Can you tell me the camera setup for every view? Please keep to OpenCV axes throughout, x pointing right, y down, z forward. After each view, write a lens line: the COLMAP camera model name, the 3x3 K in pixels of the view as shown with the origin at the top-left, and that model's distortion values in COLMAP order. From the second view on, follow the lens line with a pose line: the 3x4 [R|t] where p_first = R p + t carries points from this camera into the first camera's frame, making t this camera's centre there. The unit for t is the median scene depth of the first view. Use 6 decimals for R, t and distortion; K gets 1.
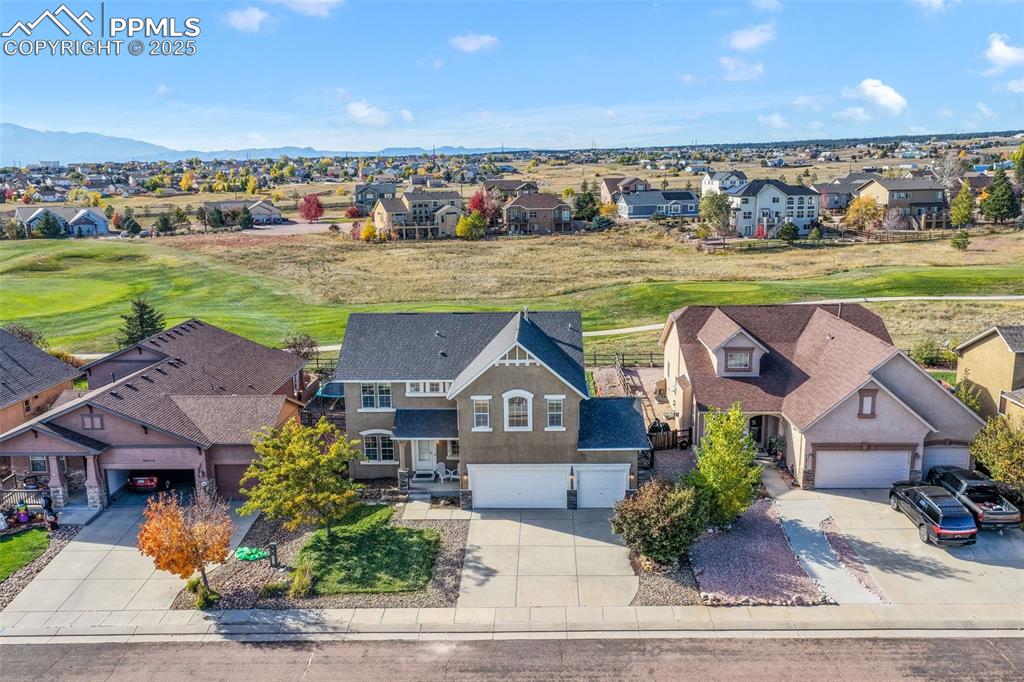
lens RADIAL K [[852.7, 0, 515.9], [0, 852.7, 341.5], [0, 0, 1]] dist [-0.000837, 0.007884]
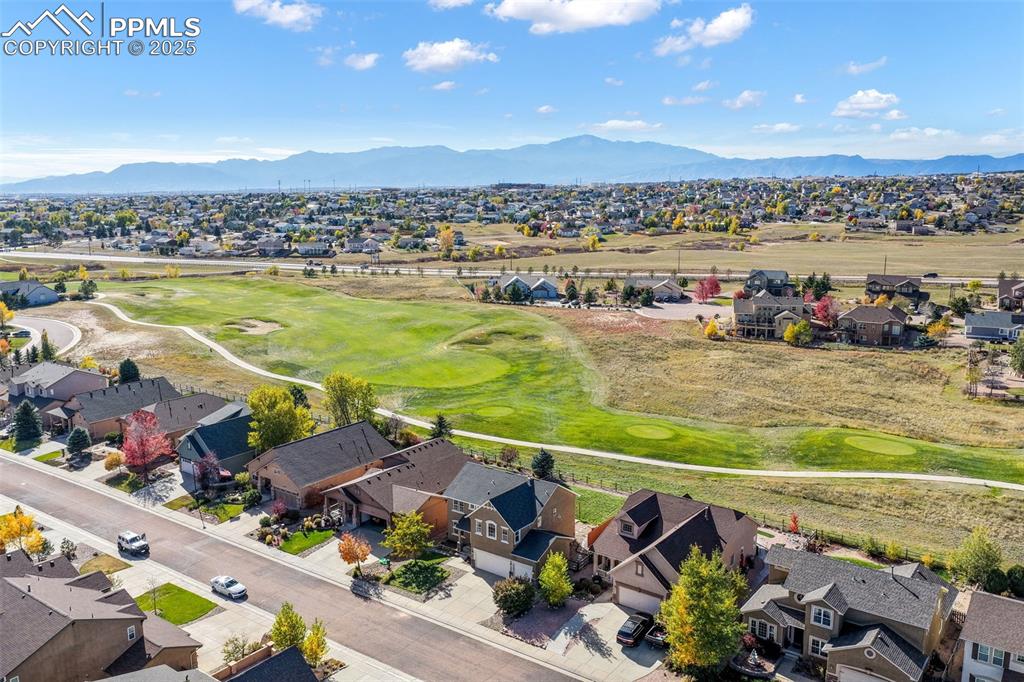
lens RADIAL K [[852.7, 0, 515.9], [0, 852.7, 341.5], [0, 0, 1]] dist [-0.000837, 0.007884]
pose [[0.823628, 0.119481, -0.554402, 1.213290], [-0.124971, 0.991763, 0.028080, -0.470132], [0.553191, 0.046157, 0.831775, -0.824459]]
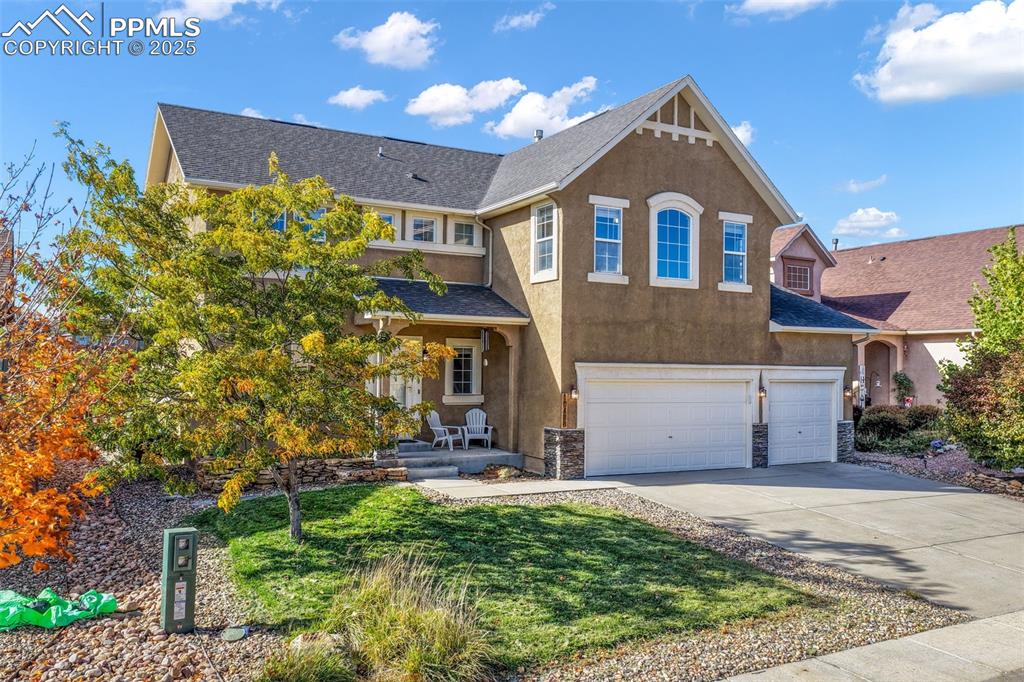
lens RADIAL K [[852.7, 0, 515.9], [0, 852.7, 341.5], [0, 0, 1]] dist [-0.000837, 0.007884]
pose [[0.856619, 0.041506, 0.514276, -0.297785], [0.080116, 0.973969, -0.212053, 0.220444], [-0.509691, 0.222851, 0.830995, 0.669380]]
